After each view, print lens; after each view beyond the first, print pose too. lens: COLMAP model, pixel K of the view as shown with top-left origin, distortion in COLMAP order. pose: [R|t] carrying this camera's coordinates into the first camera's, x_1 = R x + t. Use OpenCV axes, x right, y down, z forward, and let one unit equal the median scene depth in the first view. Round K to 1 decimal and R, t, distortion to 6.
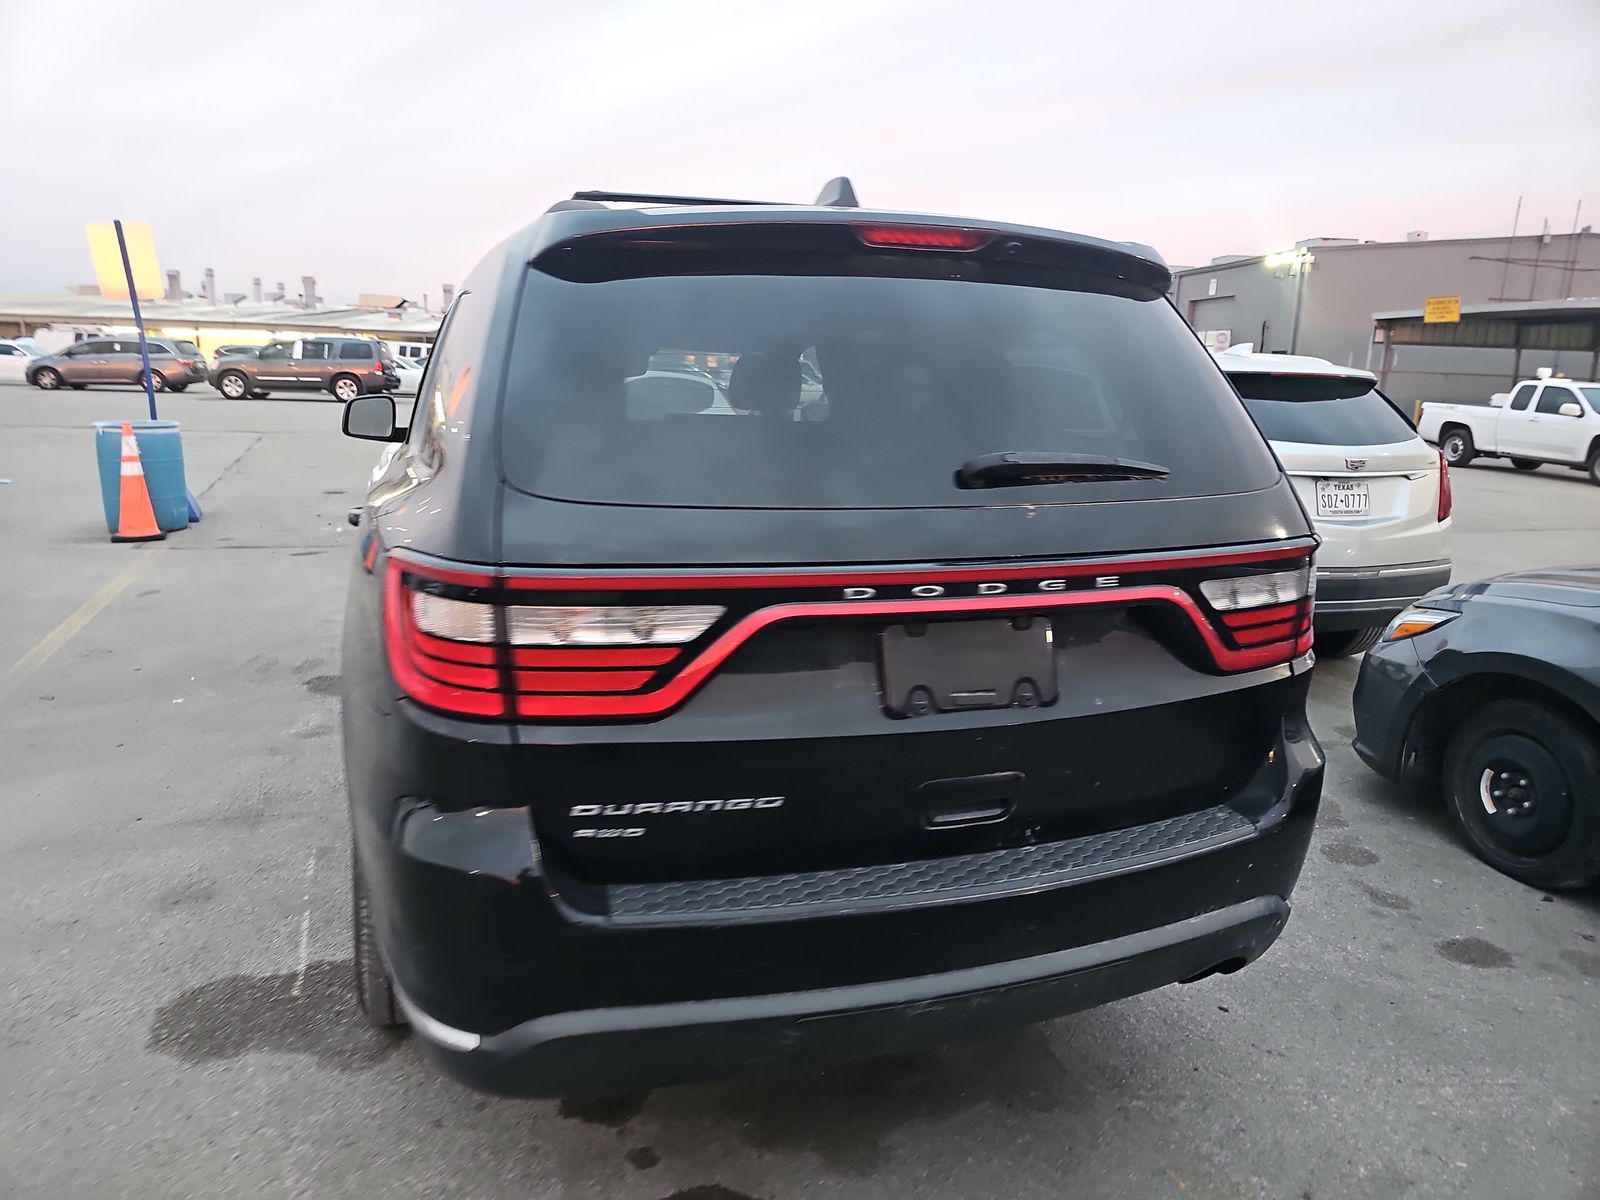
lens RADIAL K [[1057.1, 0, 798.8], [0, 1057.1, 552.8], [0, 0, 1]] dist [0.065034, -0.066850]
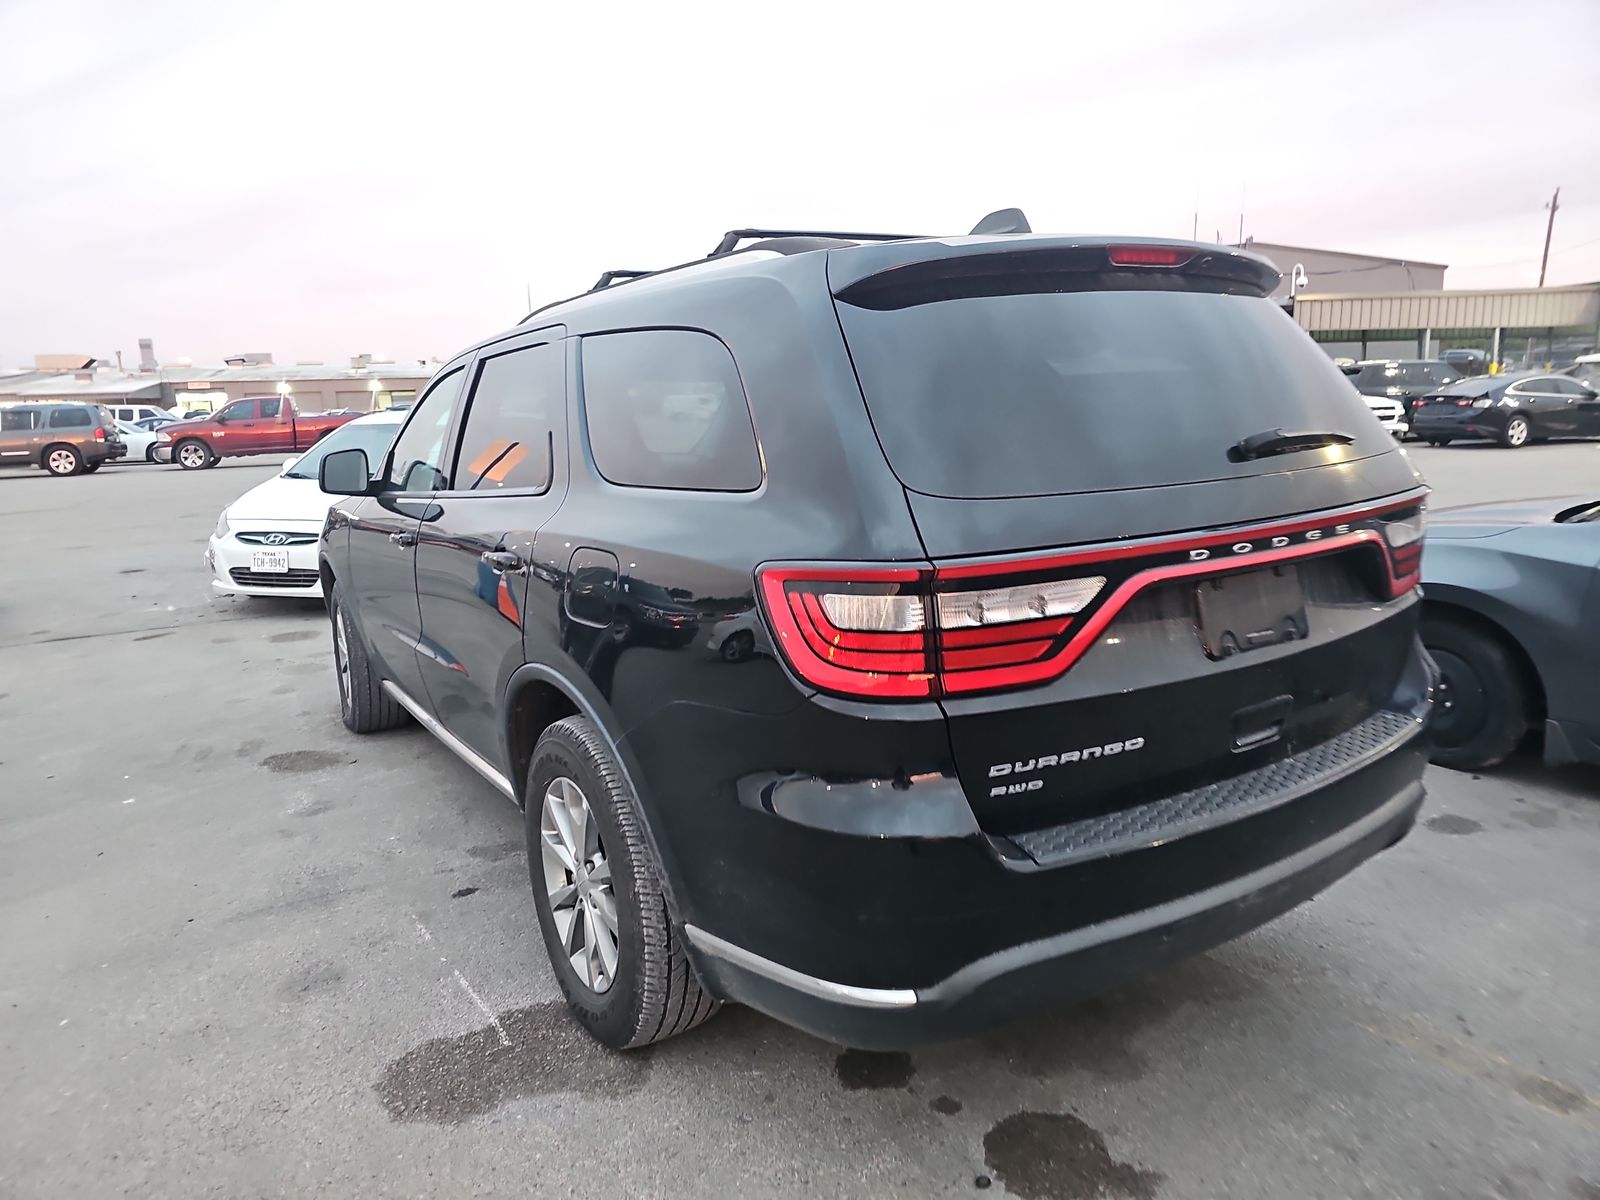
lens RADIAL K [[1061.8, 0, 796.2], [0, 1061.8, 566.0], [0, 0, 1]] dist [0.055472, -0.066709]
pose [[0.968071, -0.101693, 0.229123, -0.504774], [0.105298, 0.994434, -0.003531, 0.006128], [-0.227489, 0.027544, 0.973391, -0.044637]]
